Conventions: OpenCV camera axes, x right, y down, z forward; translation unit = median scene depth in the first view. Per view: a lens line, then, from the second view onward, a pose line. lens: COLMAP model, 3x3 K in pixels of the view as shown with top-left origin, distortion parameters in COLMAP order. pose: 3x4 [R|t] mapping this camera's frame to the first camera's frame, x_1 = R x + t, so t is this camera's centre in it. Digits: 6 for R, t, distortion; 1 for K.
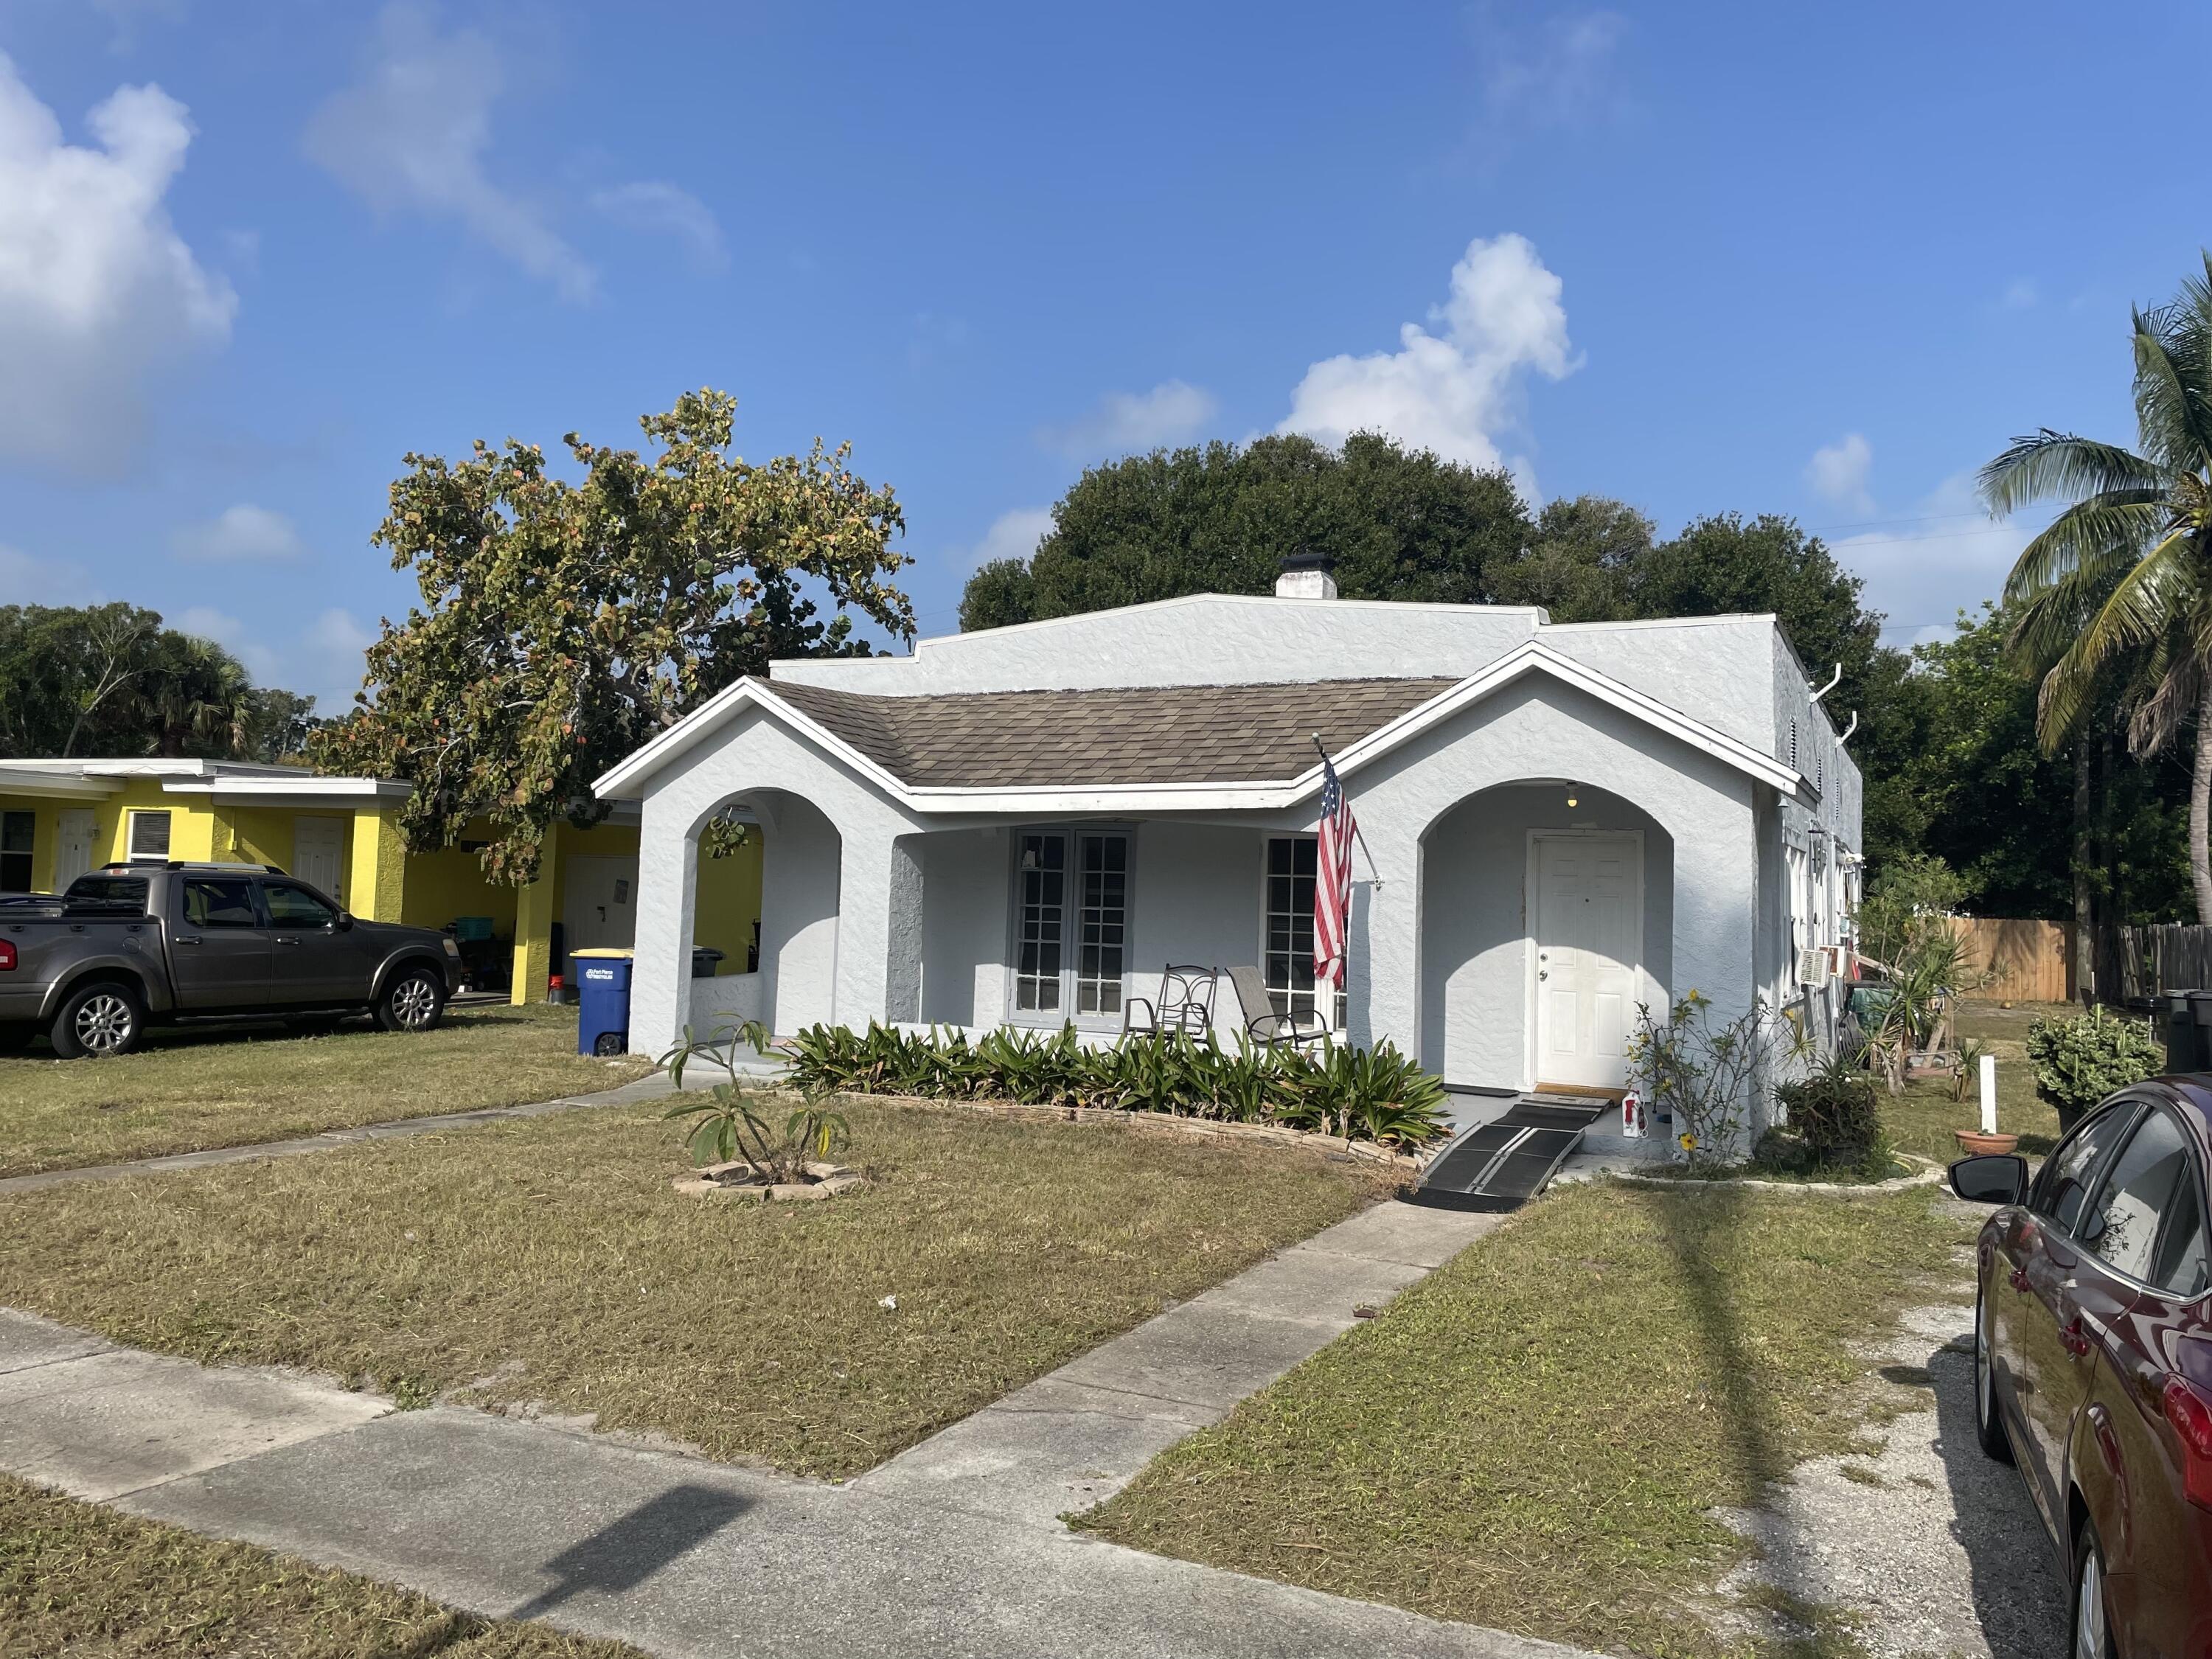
lens RADIAL K [[1680.9, 0, 1107.0], [0, 1680.9, 812.1], [0, 0, 1]] dist [0.077199, -0.101992]
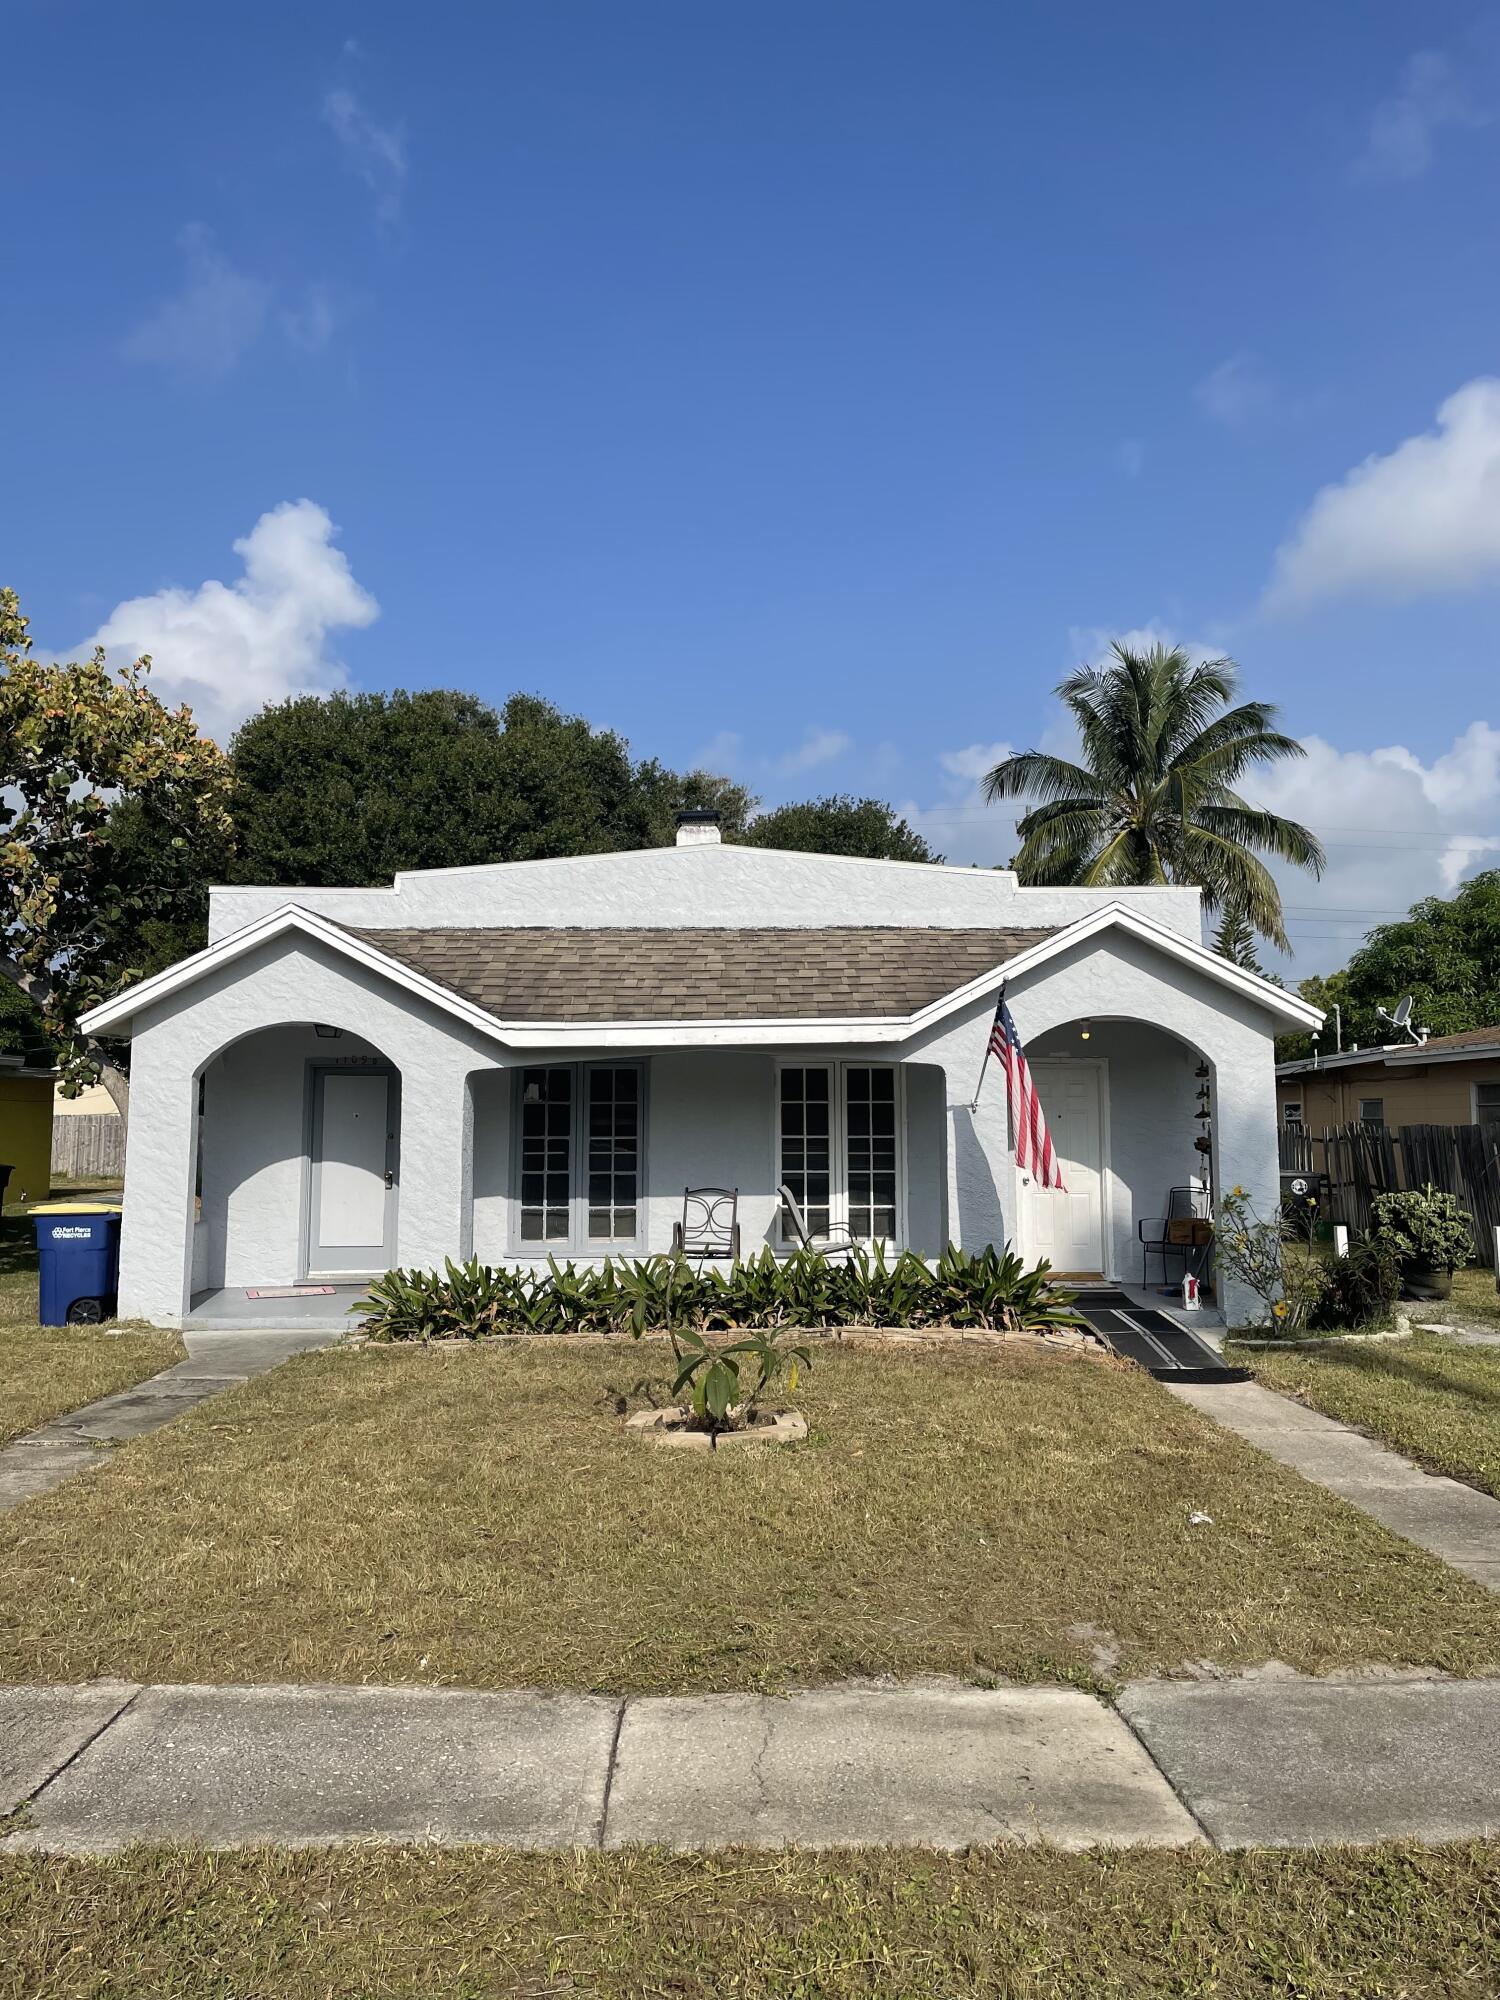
lens RADIAL K [[1519.8, 0, 754.0], [0, 1519.8, 989.8], [0, 0, 1]] dist [0.077199, -0.101992]
pose [[0.887959, 0.009829, 0.459817, -0.377939], [0.004955, 0.999509, -0.030932, -0.005103], [-0.459895, 0.029745, 0.887475, 0.124209]]
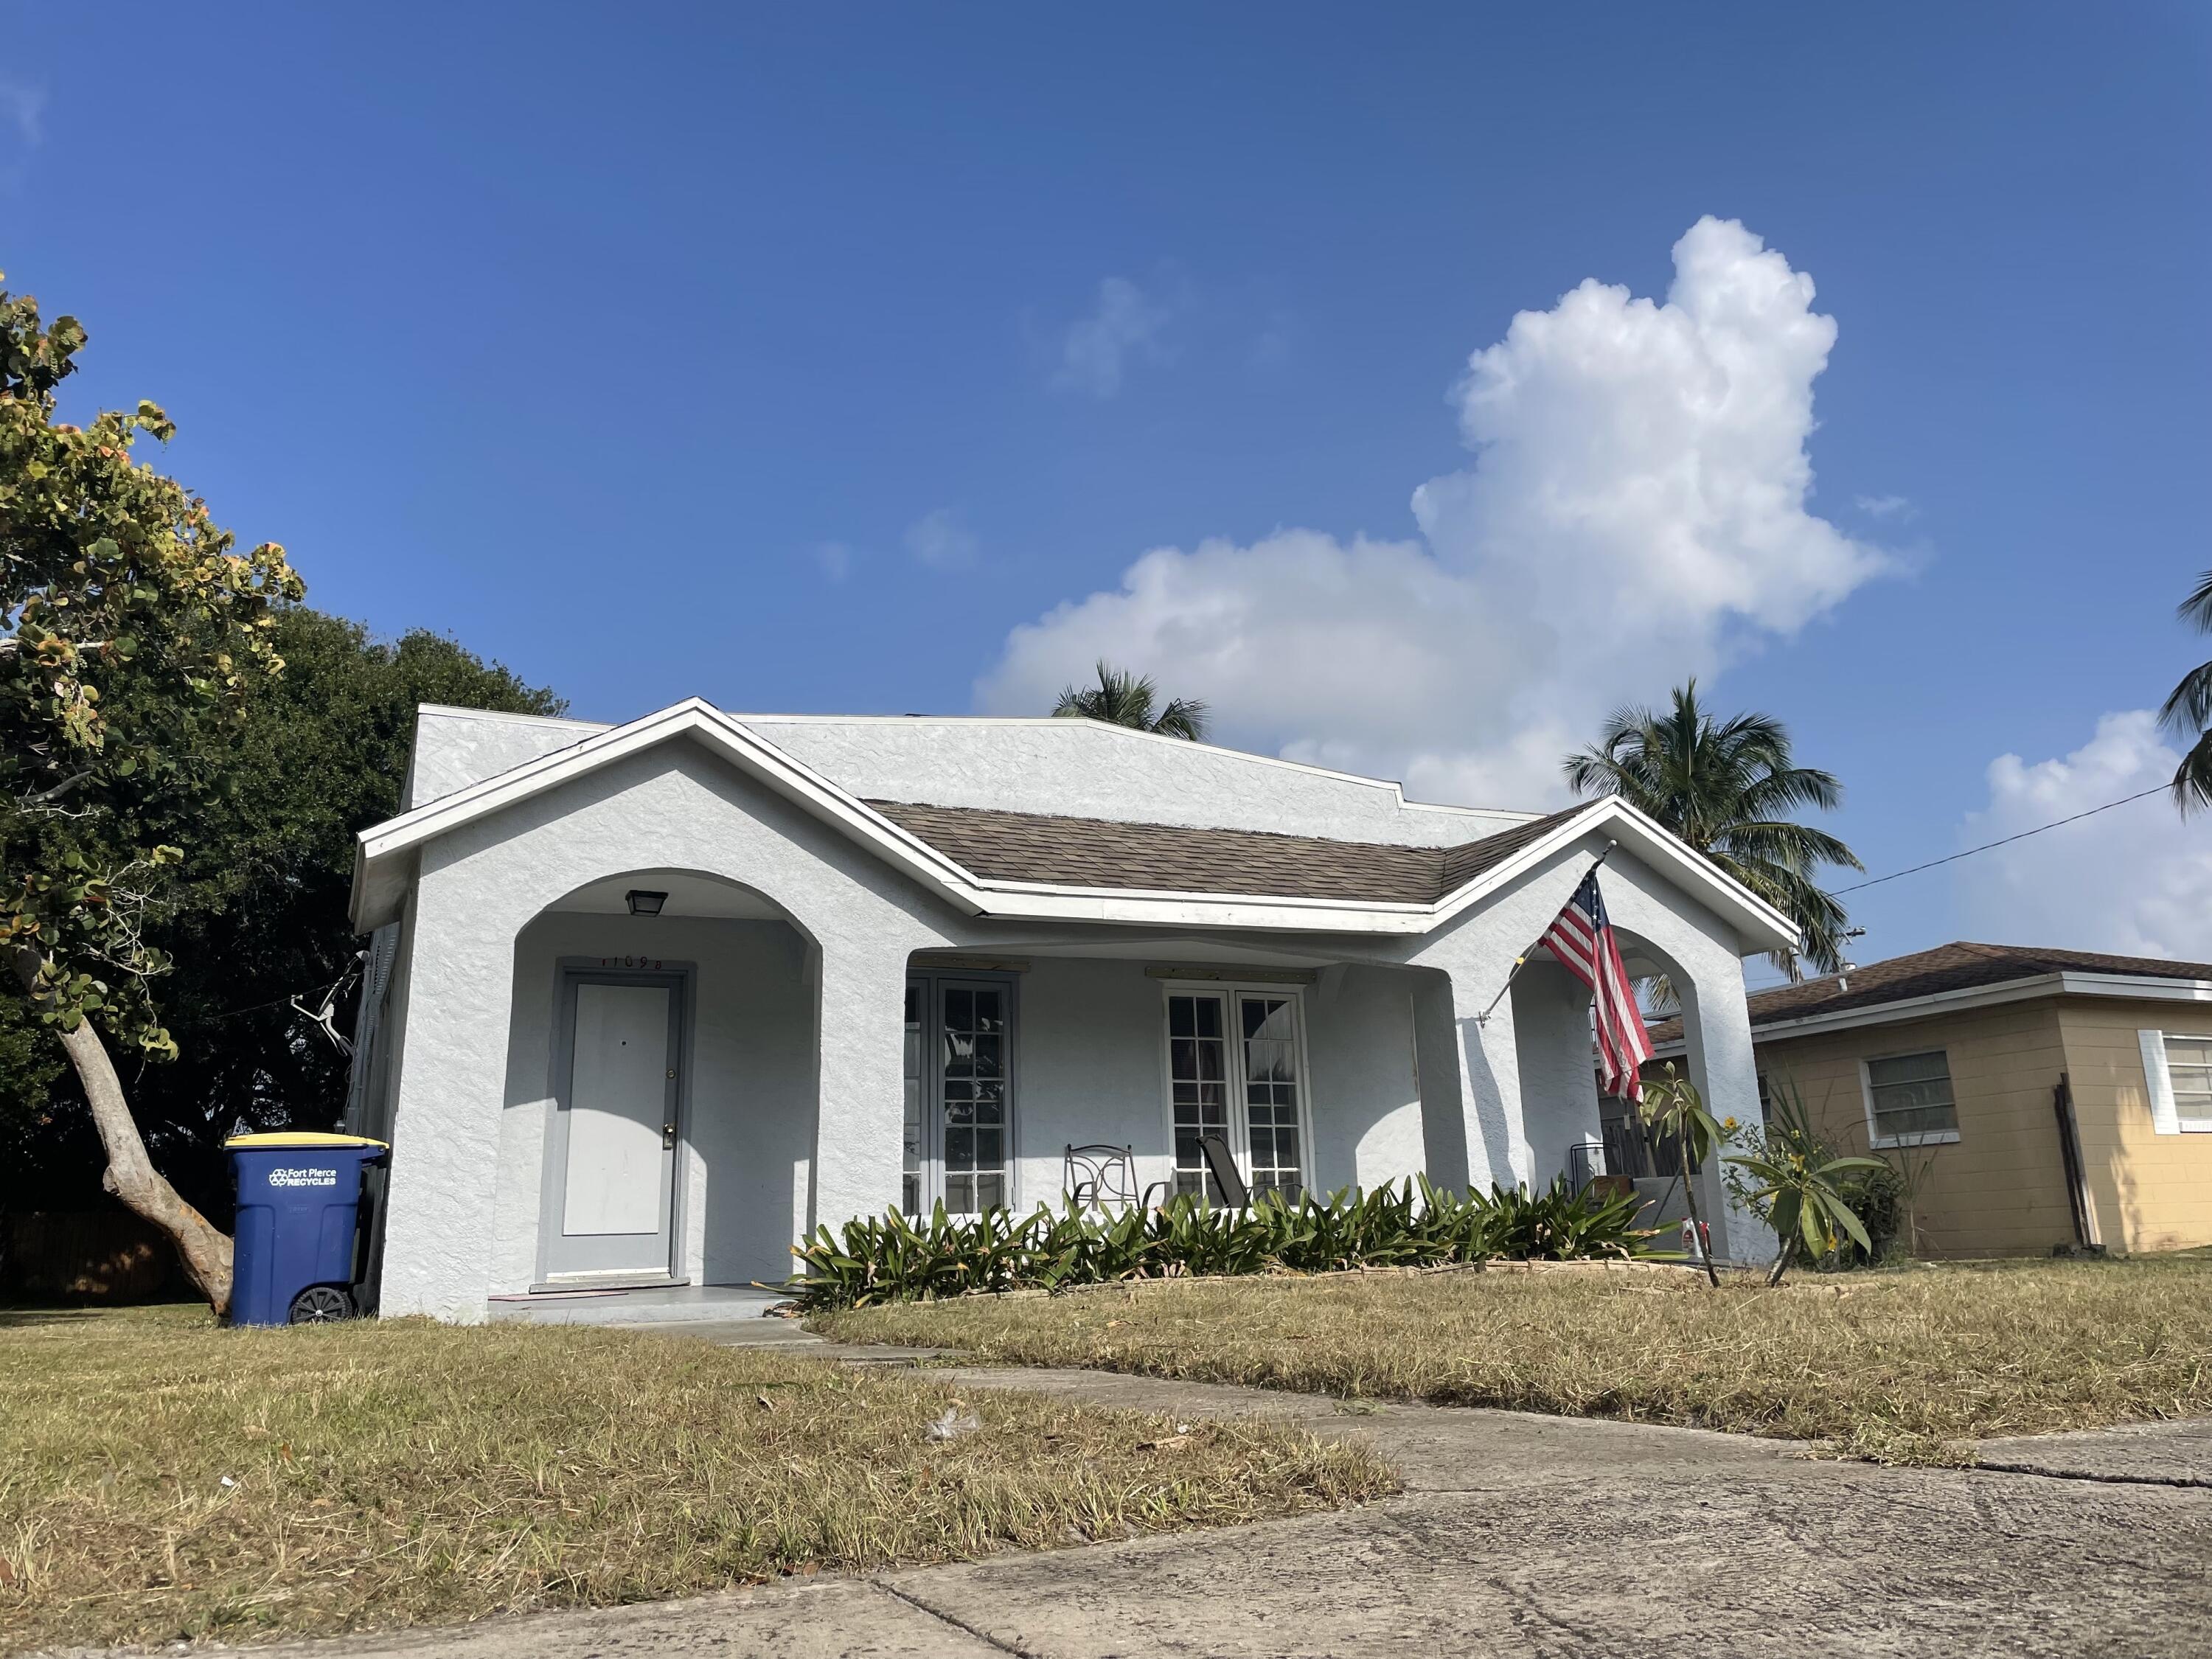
lens RADIAL K [[1680.9, 0, 1115.5], [0, 1680.9, 815.9], [0, 0, 1]] dist [0.077199, -0.101992]
pose [[0.622900, 0.151898, 0.767413, -0.616721], [0.011954, 0.979006, -0.203482, 0.102827], [-0.782210, 0.135922, 0.608007, 0.470657]]
